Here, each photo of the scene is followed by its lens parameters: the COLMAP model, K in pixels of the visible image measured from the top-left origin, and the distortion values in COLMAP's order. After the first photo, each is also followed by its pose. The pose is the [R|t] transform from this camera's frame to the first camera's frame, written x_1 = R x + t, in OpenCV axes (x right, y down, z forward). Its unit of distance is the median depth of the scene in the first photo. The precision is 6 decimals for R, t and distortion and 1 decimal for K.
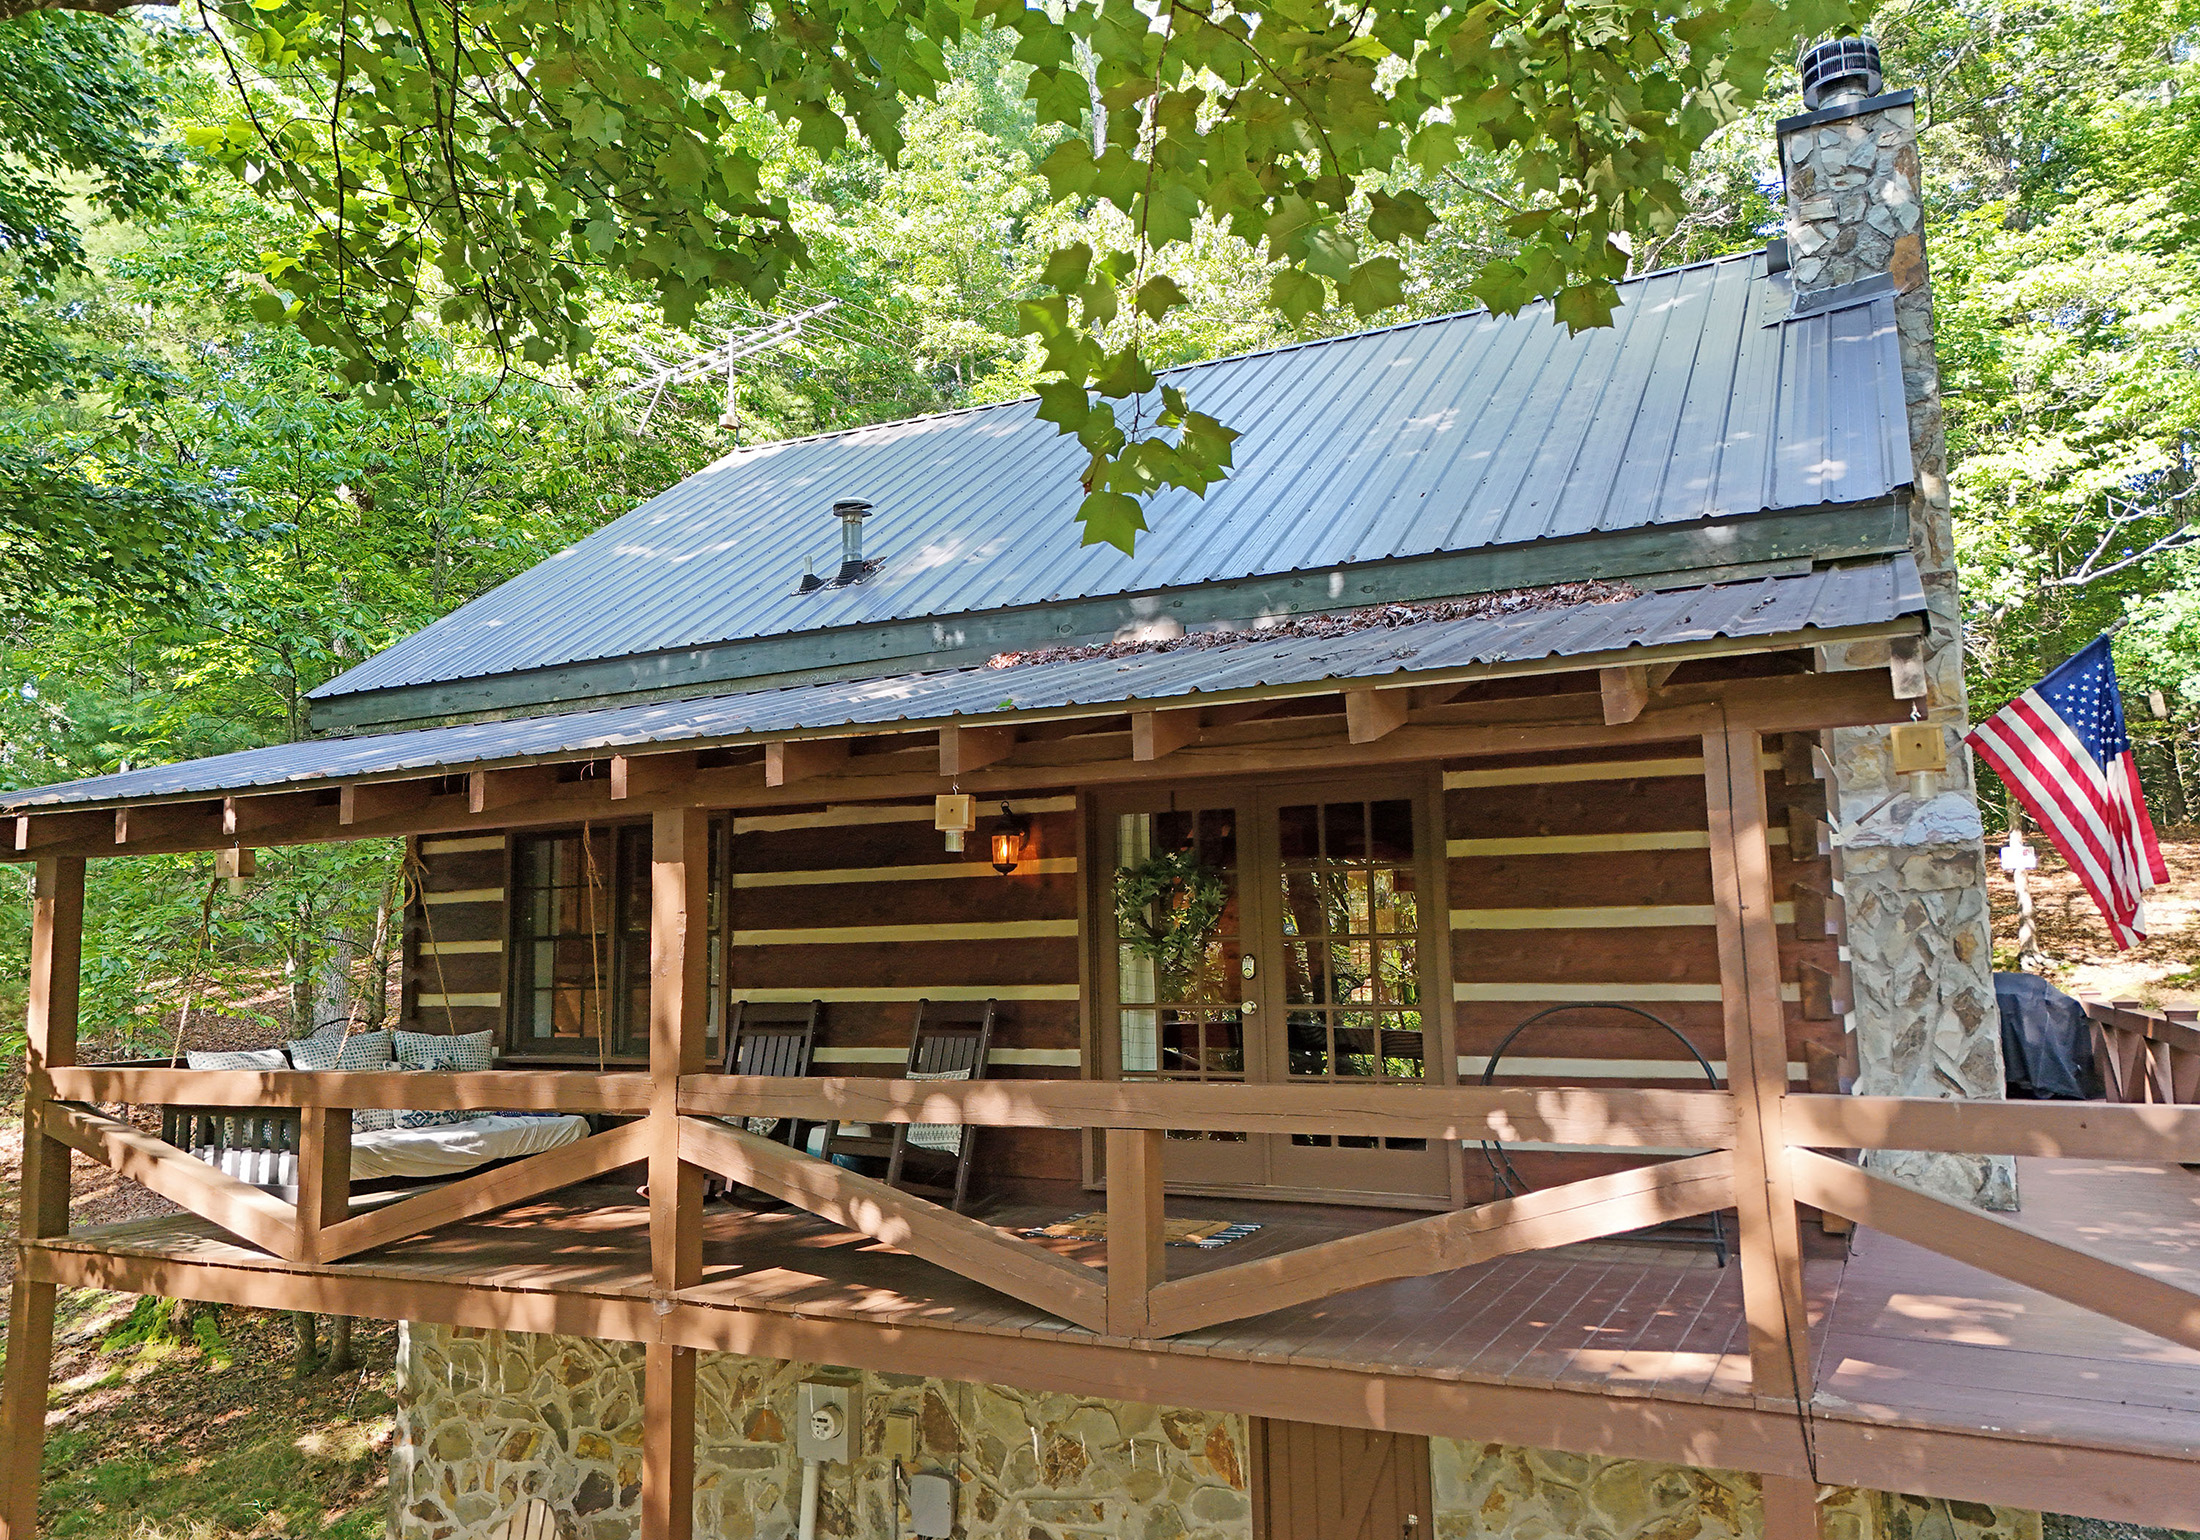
lens RADIAL K [[1614.7, 0, 1100.0], [0, 1614.7, 770.0], [0, 0, 1]] dist [0.100392, -0.001563]
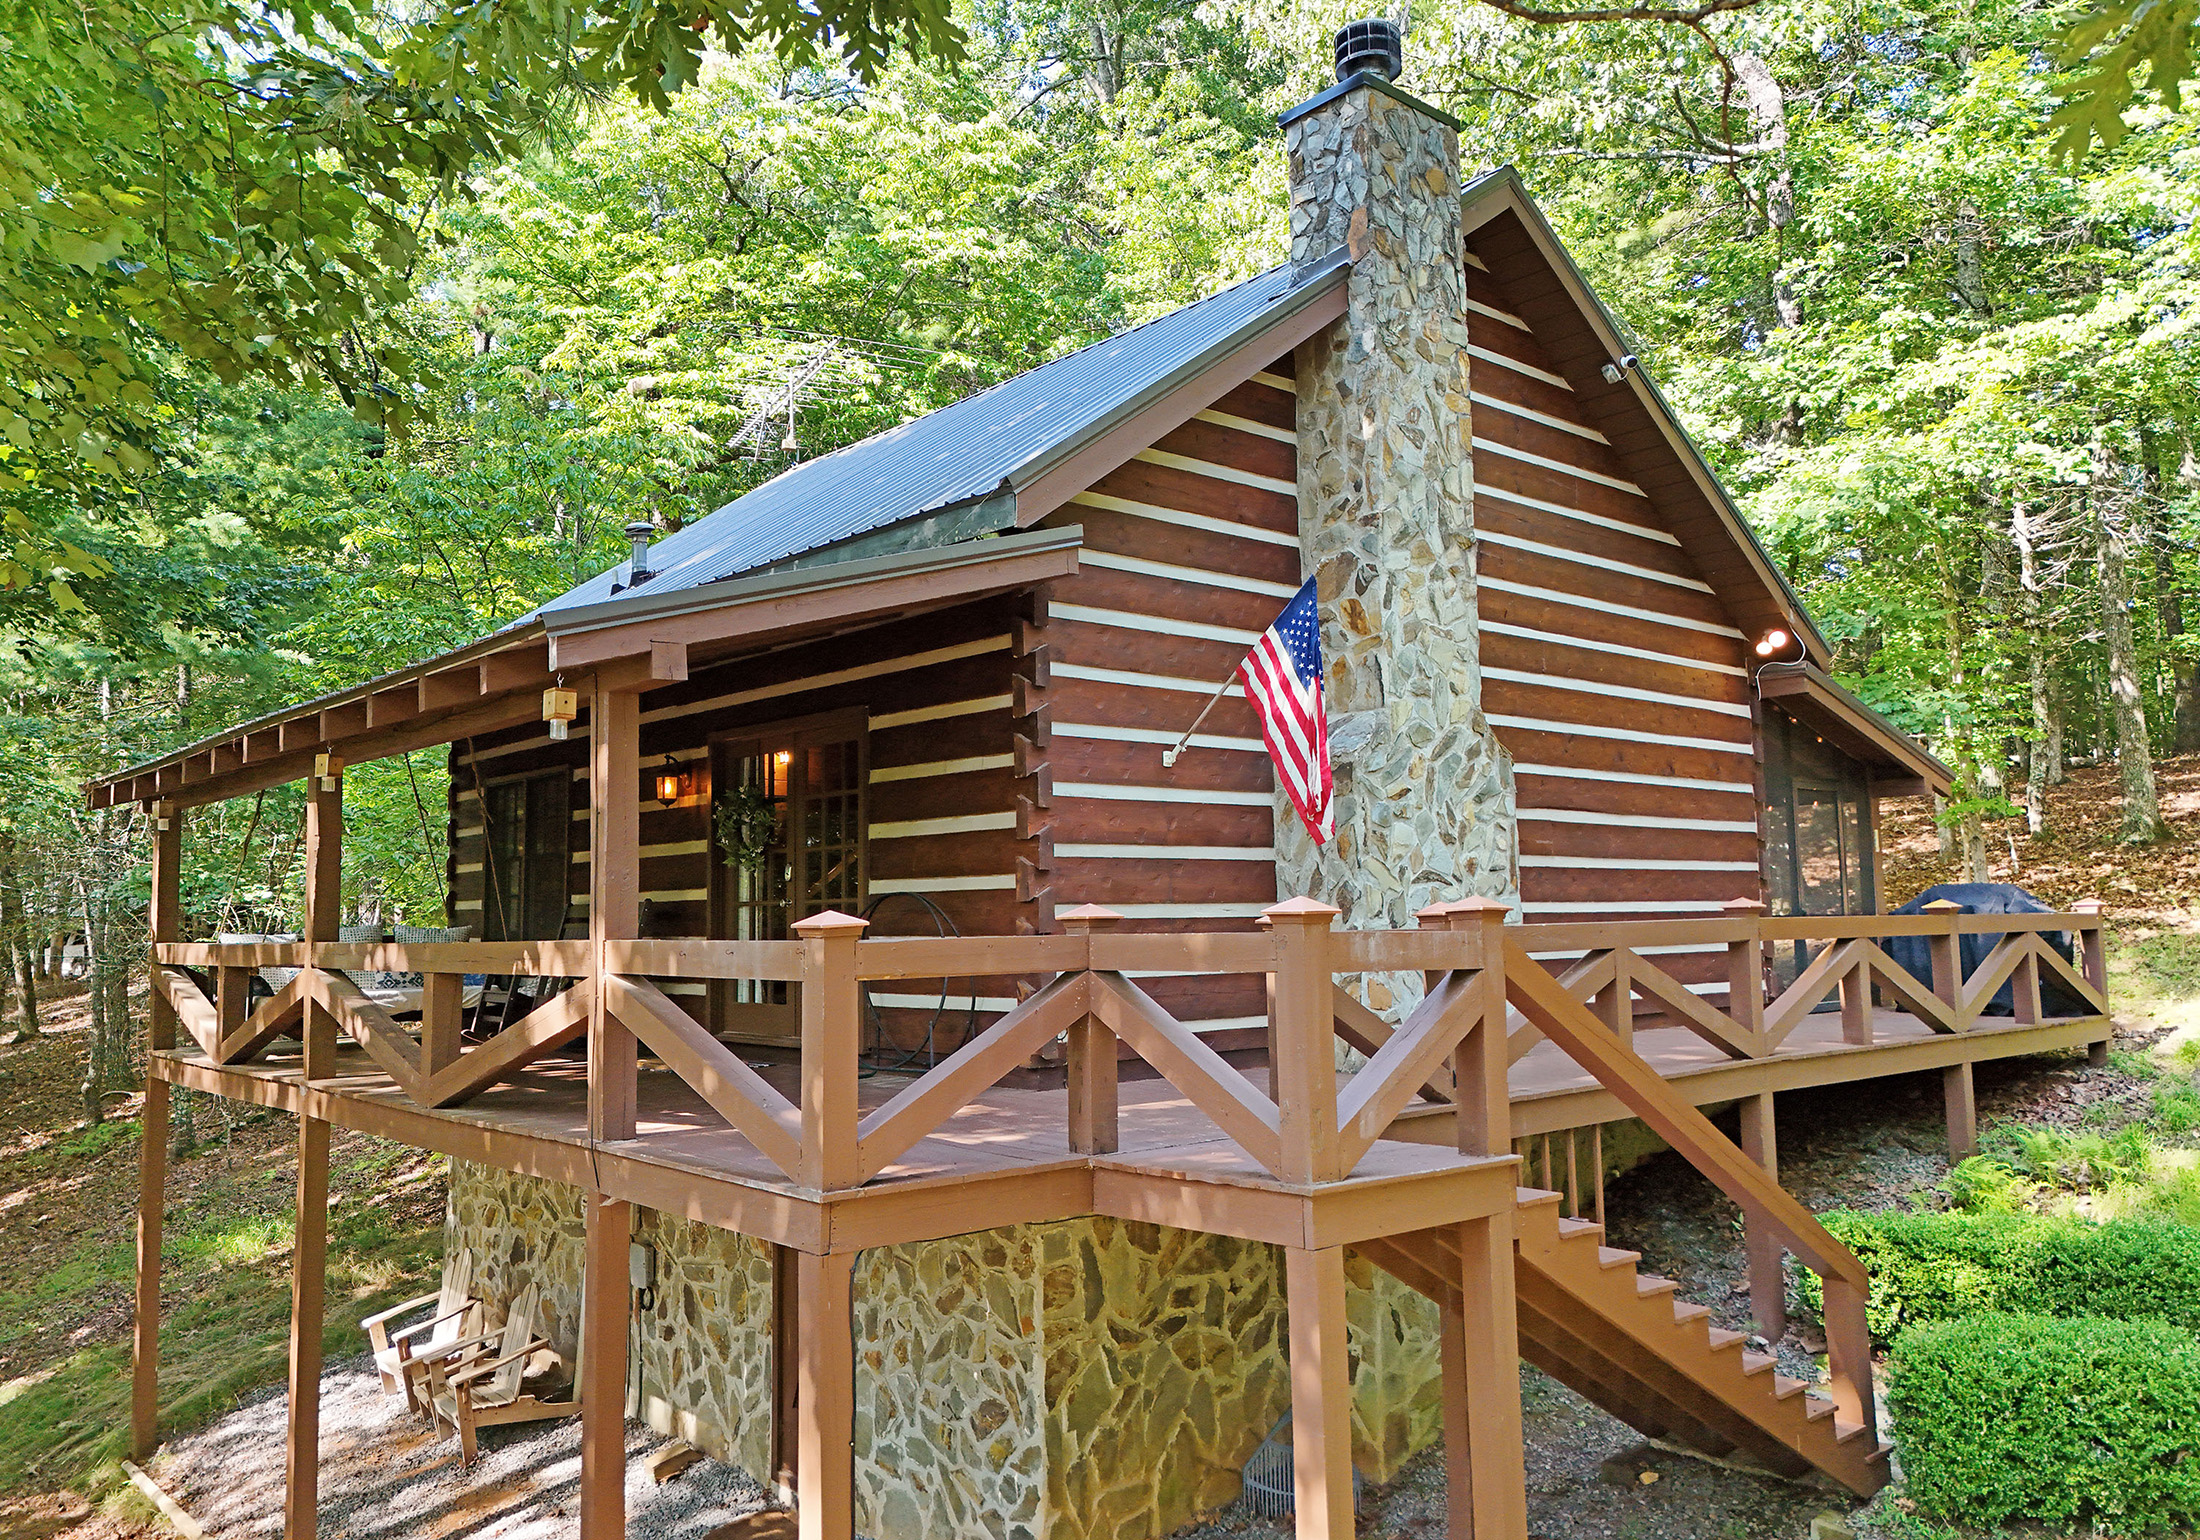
lens RADIAL K [[1629.1, 0, 1099.6], [0, 1629.1, 761.0], [0, 0, 1]] dist [0.057814, -0.001107]
pose [[0.921178, -0.035712, -0.387500, 0.794947], [0.049554, 0.998439, 0.025785, 0.010736], [0.385974, -0.042954, 0.921509, -0.095956]]
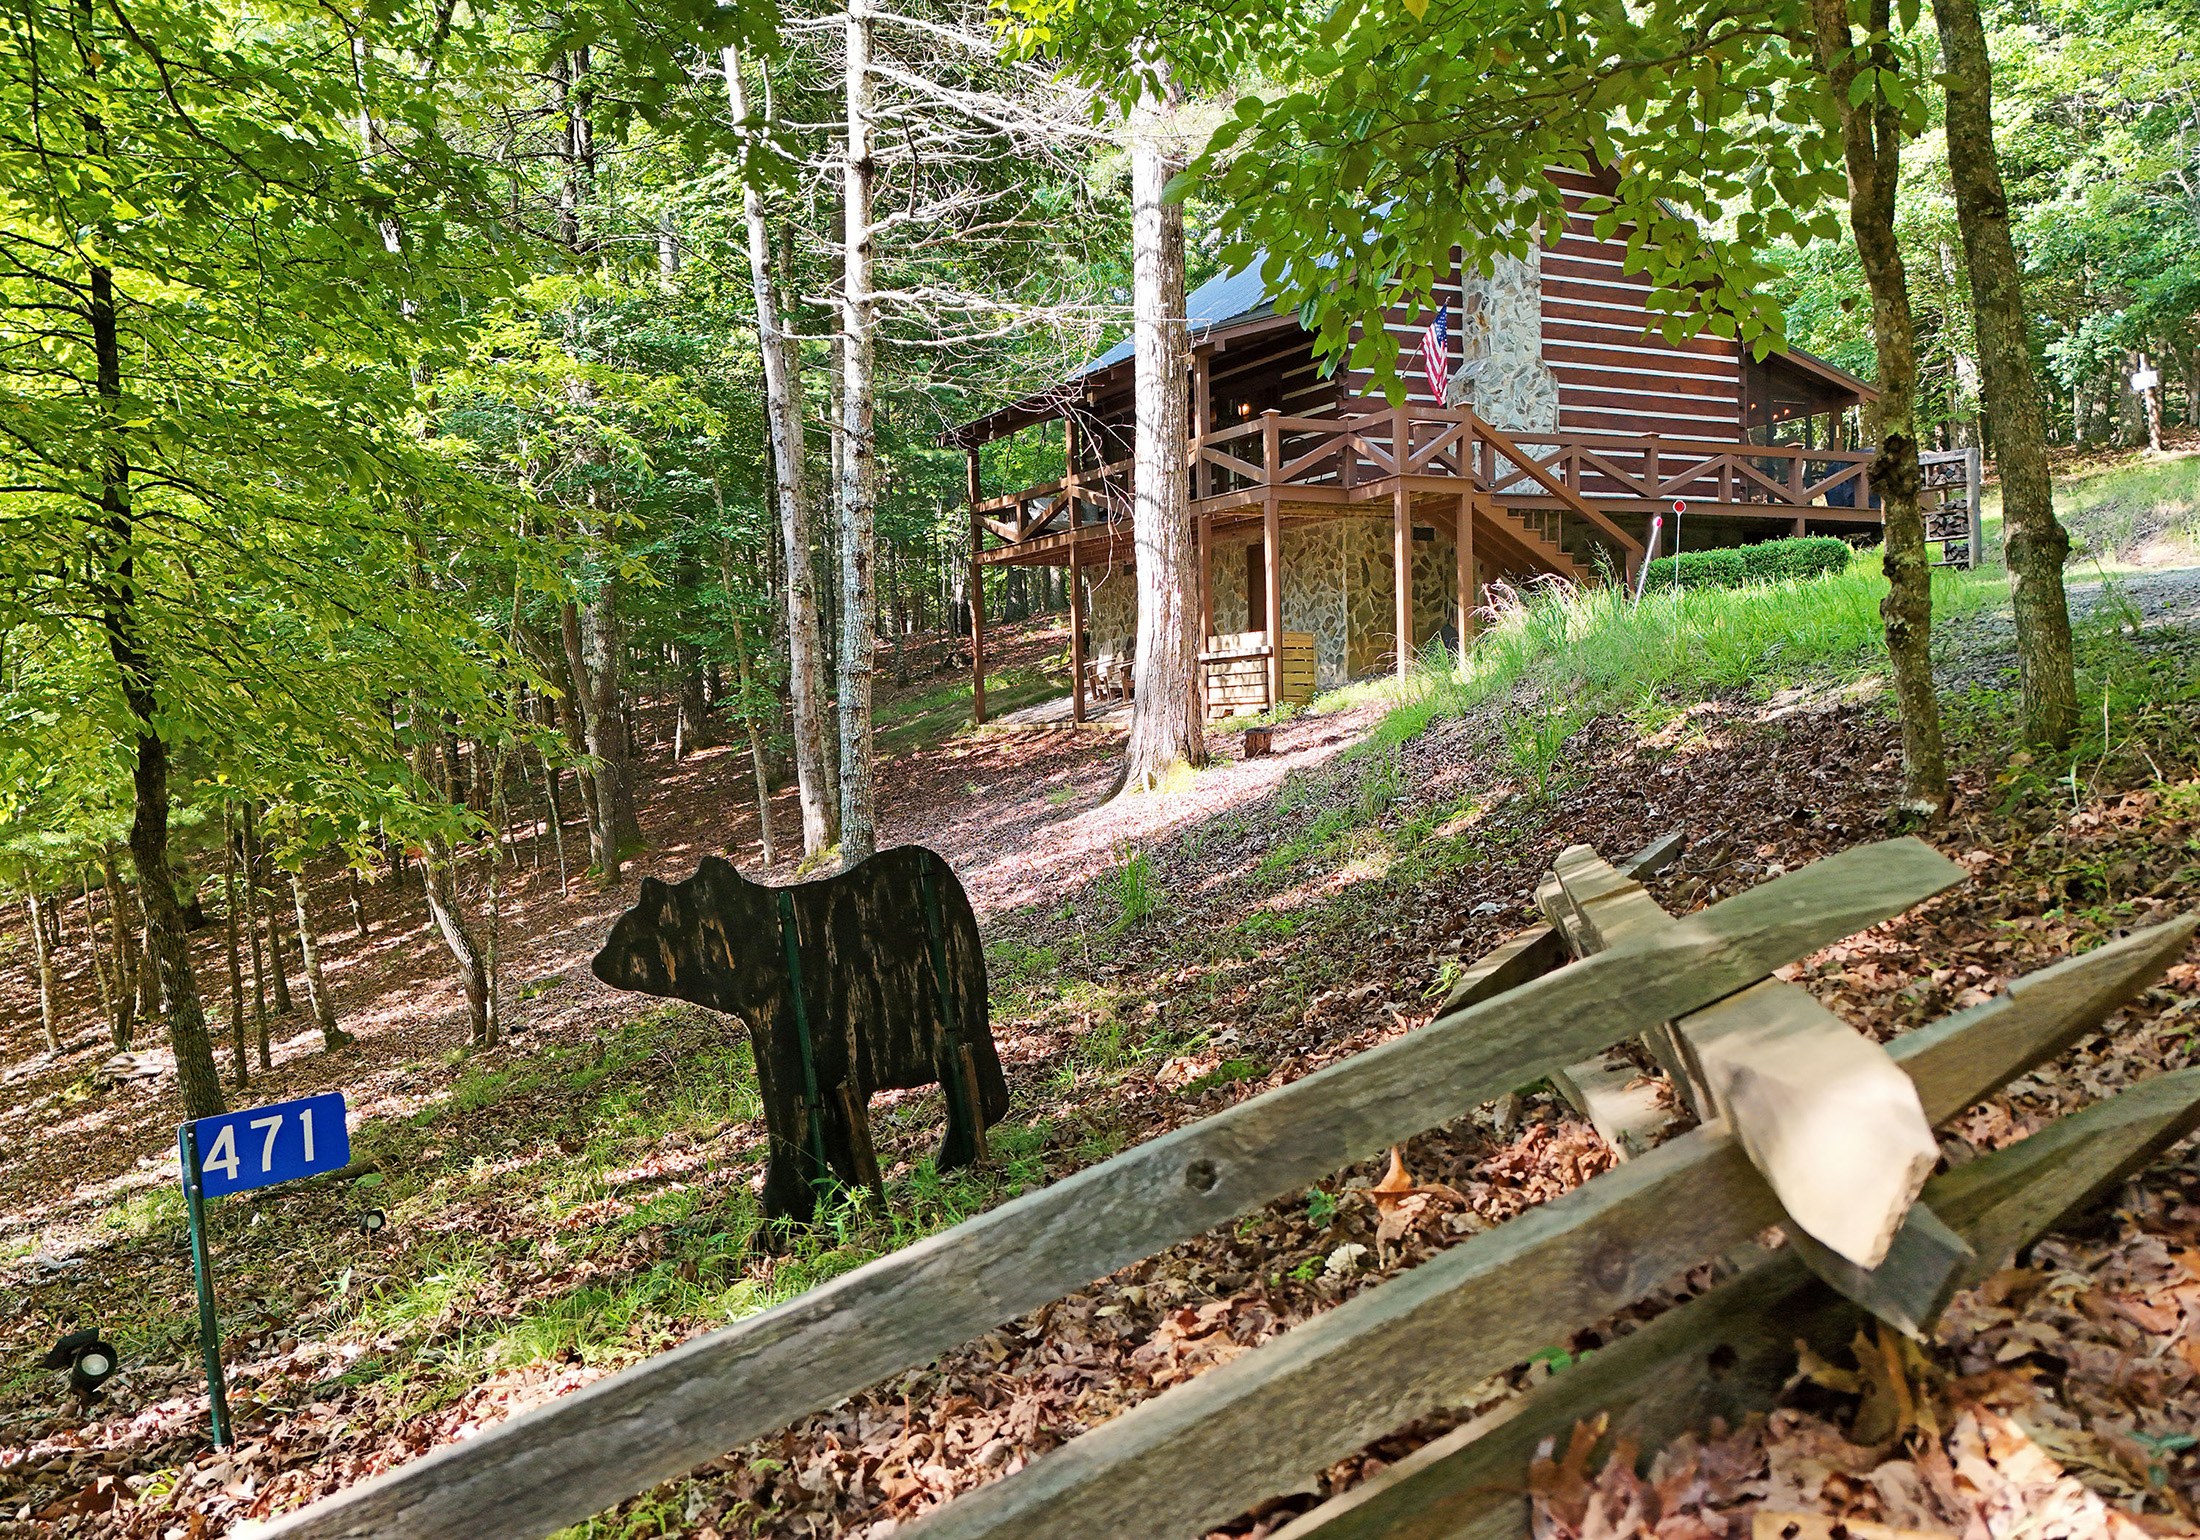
lens RADIAL K [[1771.0, 0, 1141.0], [0, 1771.0, 765.6], [0, 0, 1]] dist [0.084541, -0.000465]
pose [[0.810412, 0.016198, -0.585636, 1.849879], [0.082106, 0.986612, 0.140908, 0.222535], [0.580078, -0.162278, 0.798233, -1.860872]]
